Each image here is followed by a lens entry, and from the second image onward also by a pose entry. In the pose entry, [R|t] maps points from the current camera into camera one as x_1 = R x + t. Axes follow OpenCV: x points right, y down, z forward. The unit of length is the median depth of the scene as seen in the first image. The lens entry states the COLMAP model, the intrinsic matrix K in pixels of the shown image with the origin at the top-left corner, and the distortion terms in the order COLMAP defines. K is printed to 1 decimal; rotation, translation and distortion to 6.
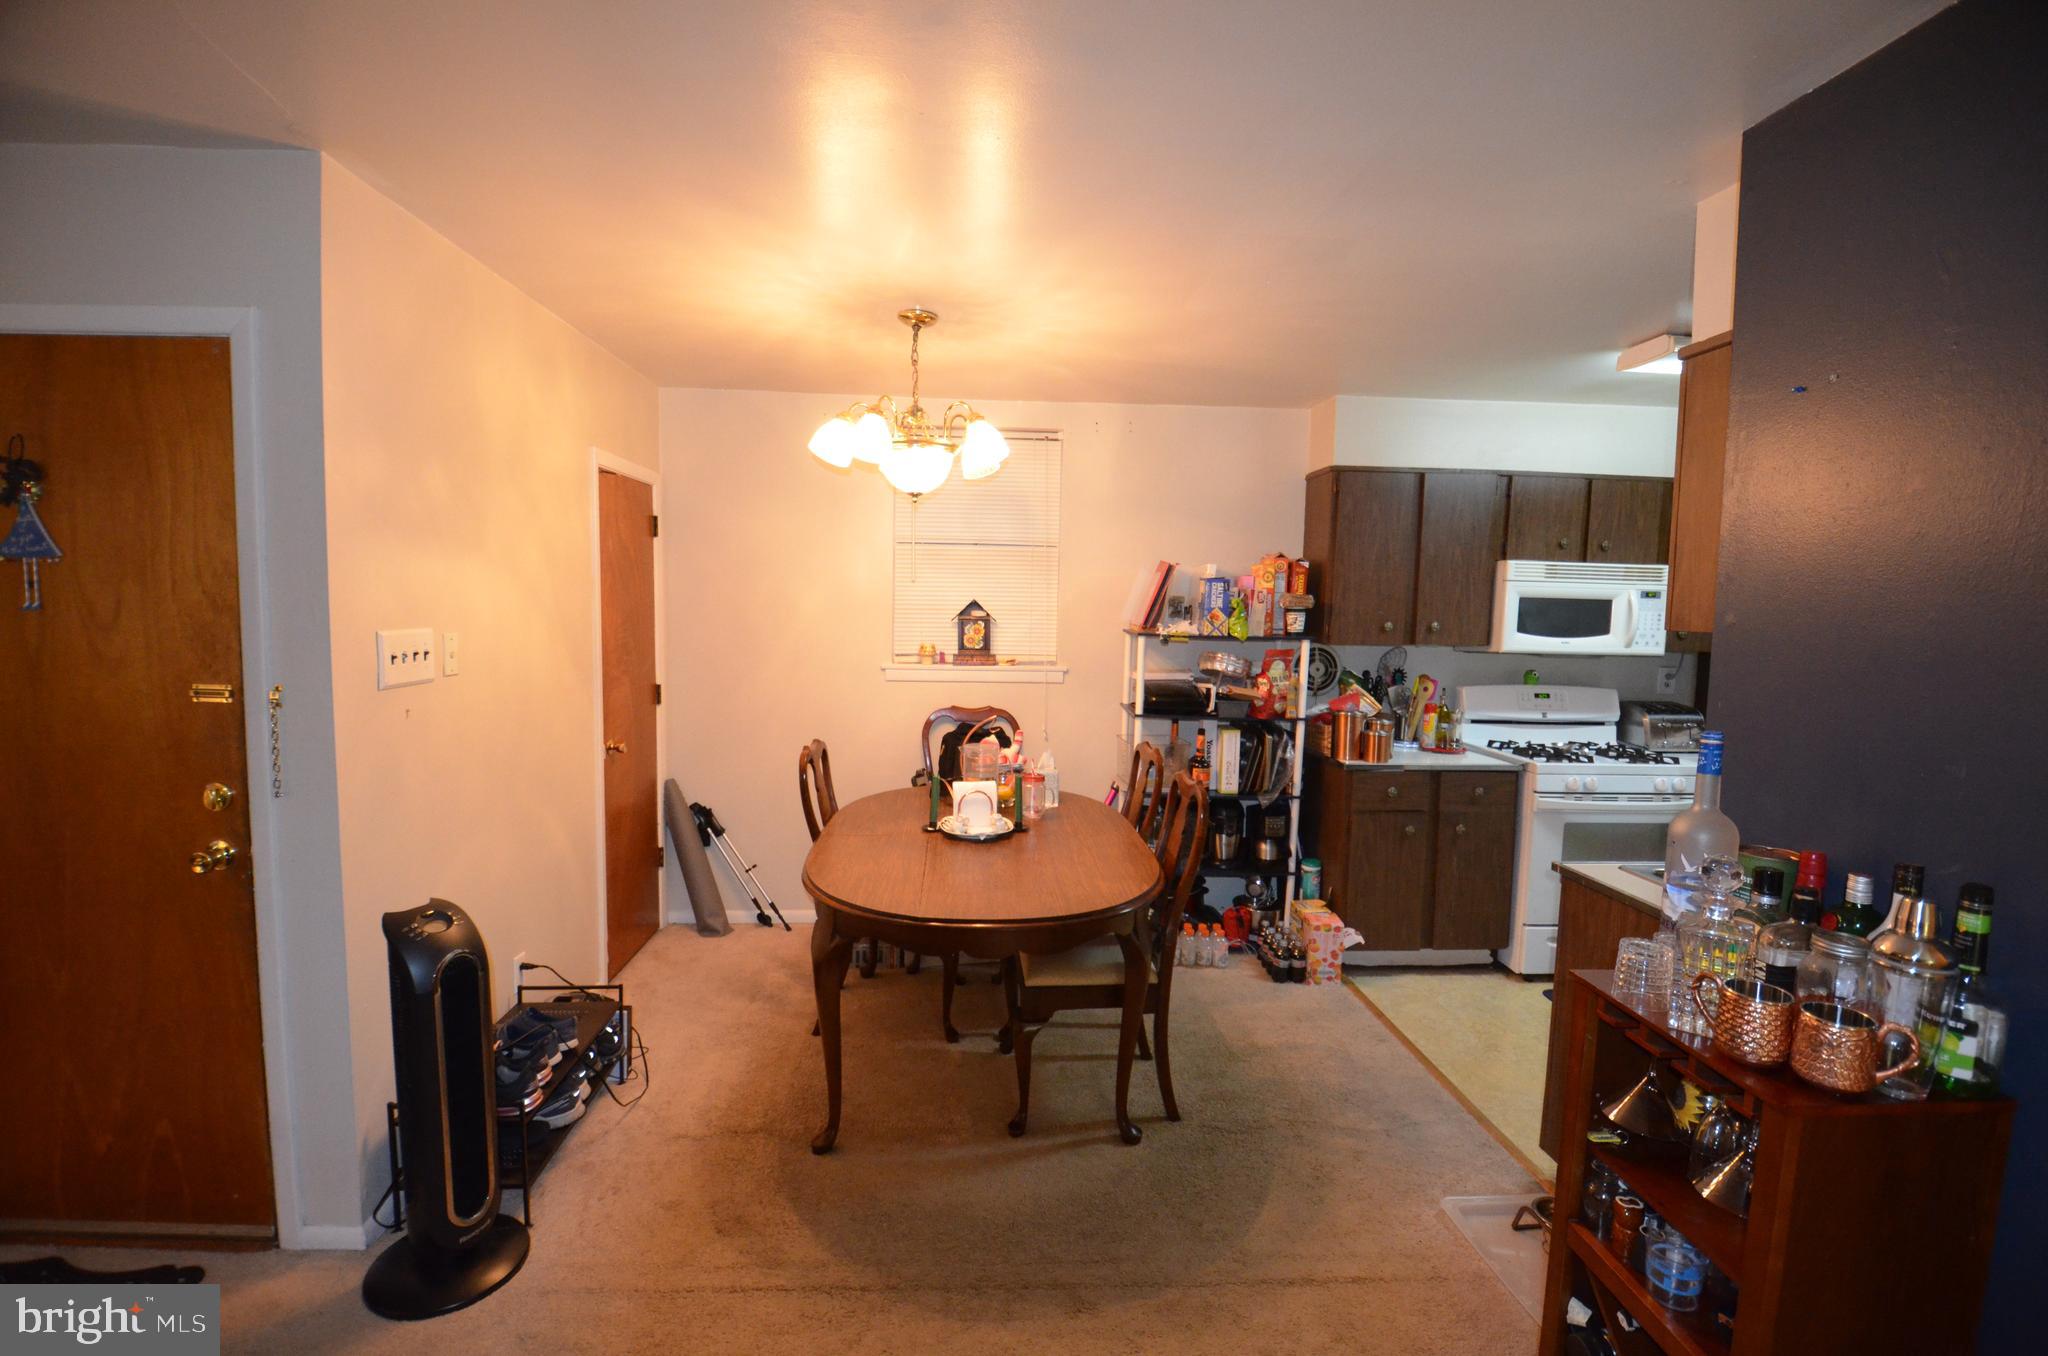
lens RADIAL K [[901.1, 0, 1025.7], [0, 901.1, 680.3], [0, 0, 1]] dist [0.021191, -0.028942]
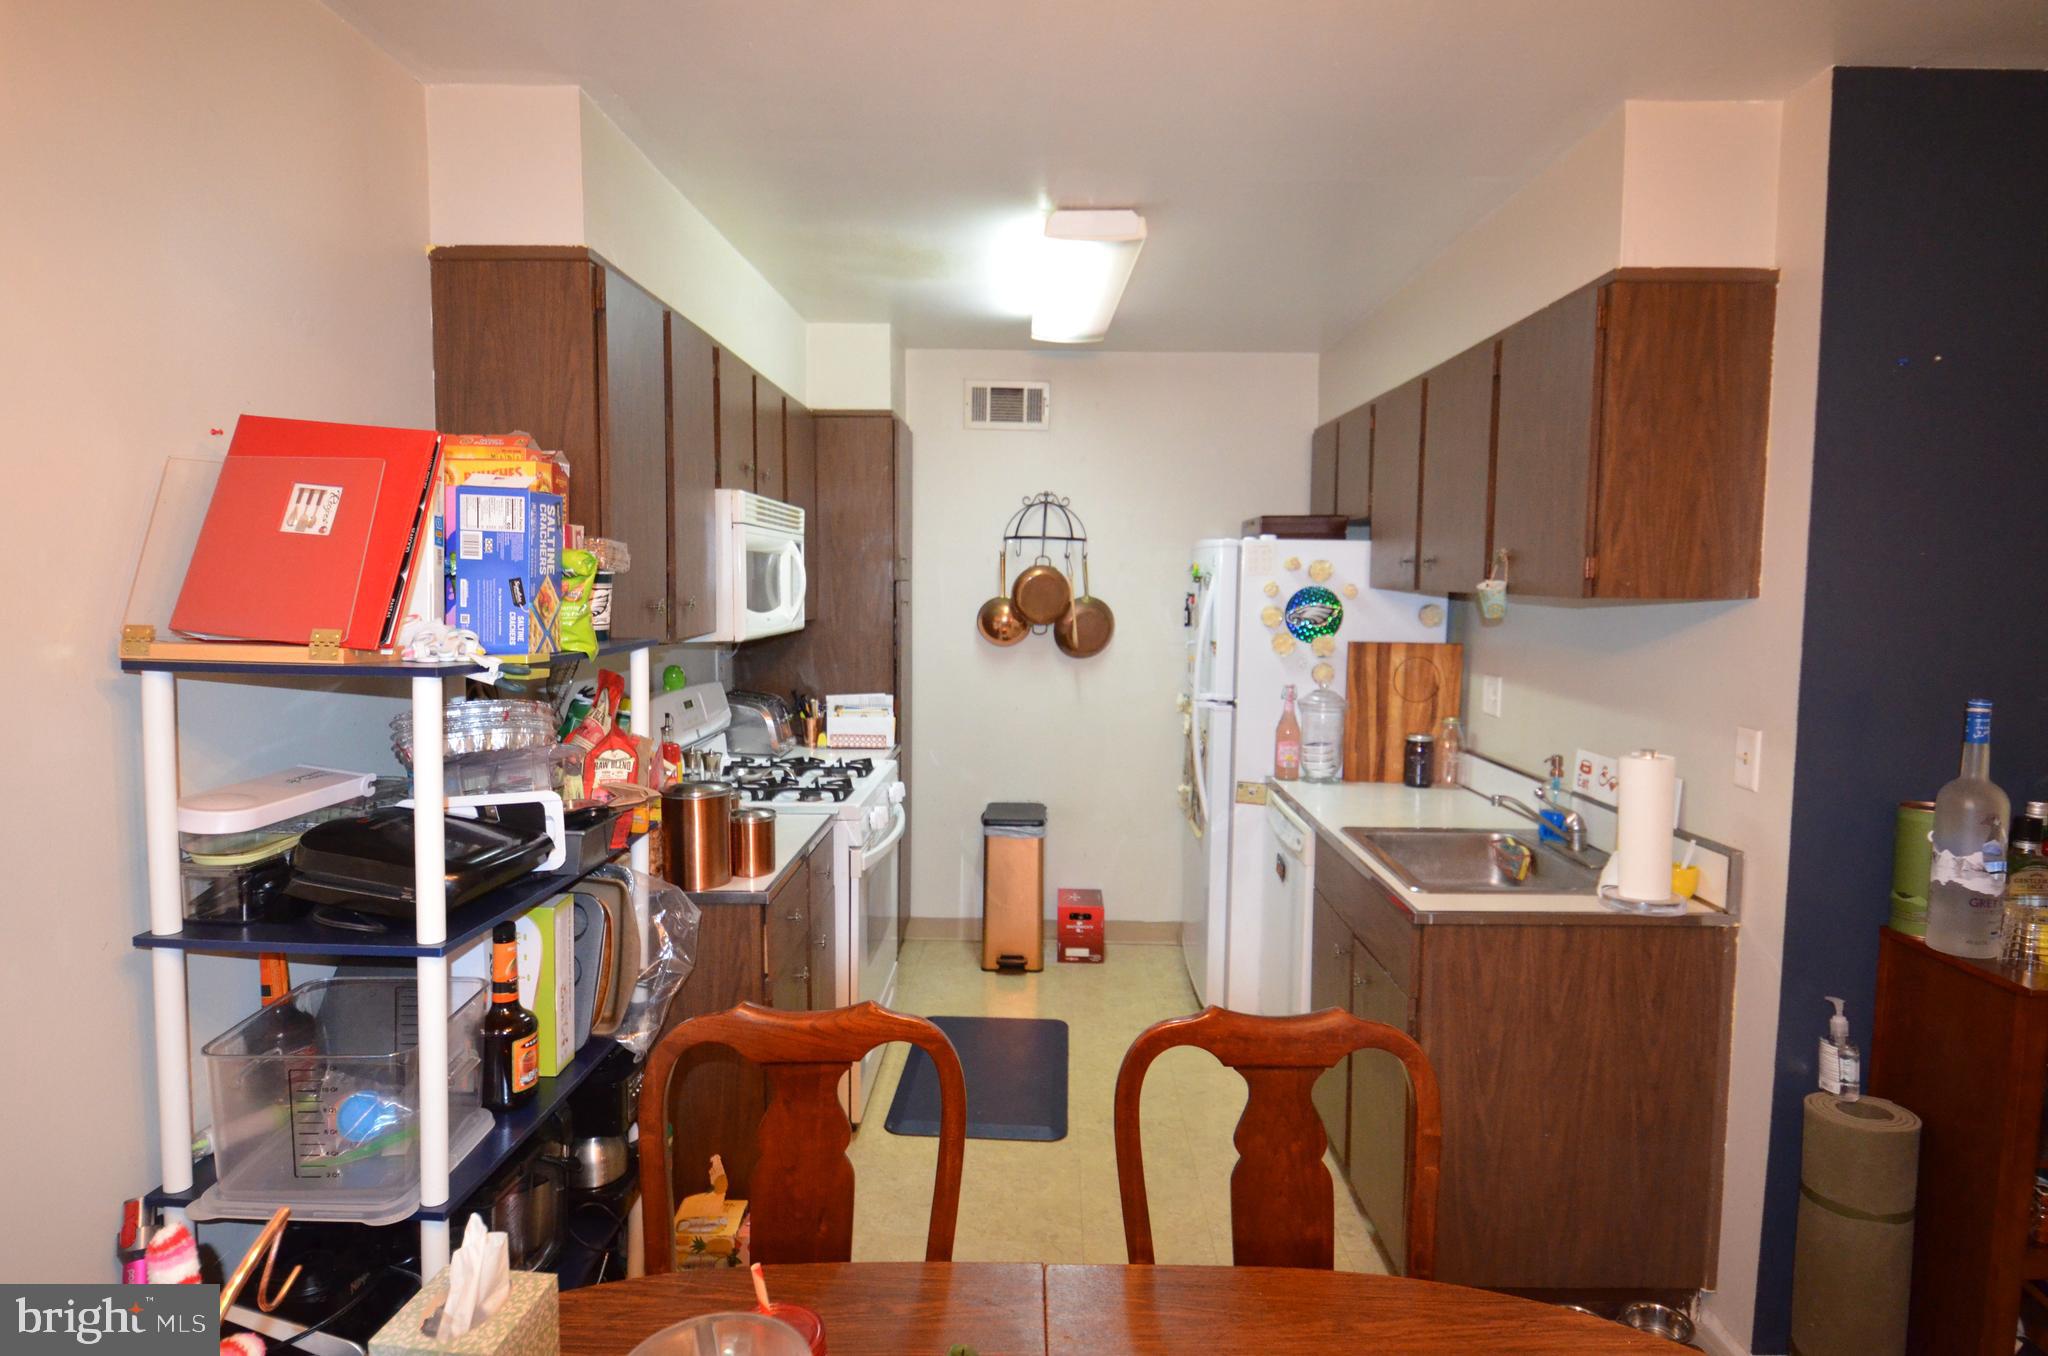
lens RADIAL K [[1110.3, 0, 1032.7], [0, 1110.3, 685.9], [0, 0, 1]] dist [-0.018669, -0.000378]
pose [[0.066498, -0.115676, 0.991059, -0.204787], [0.079071, 0.990744, 0.110334, -0.069171], [-0.994649, 0.071027, 0.075029, 0.753214]]
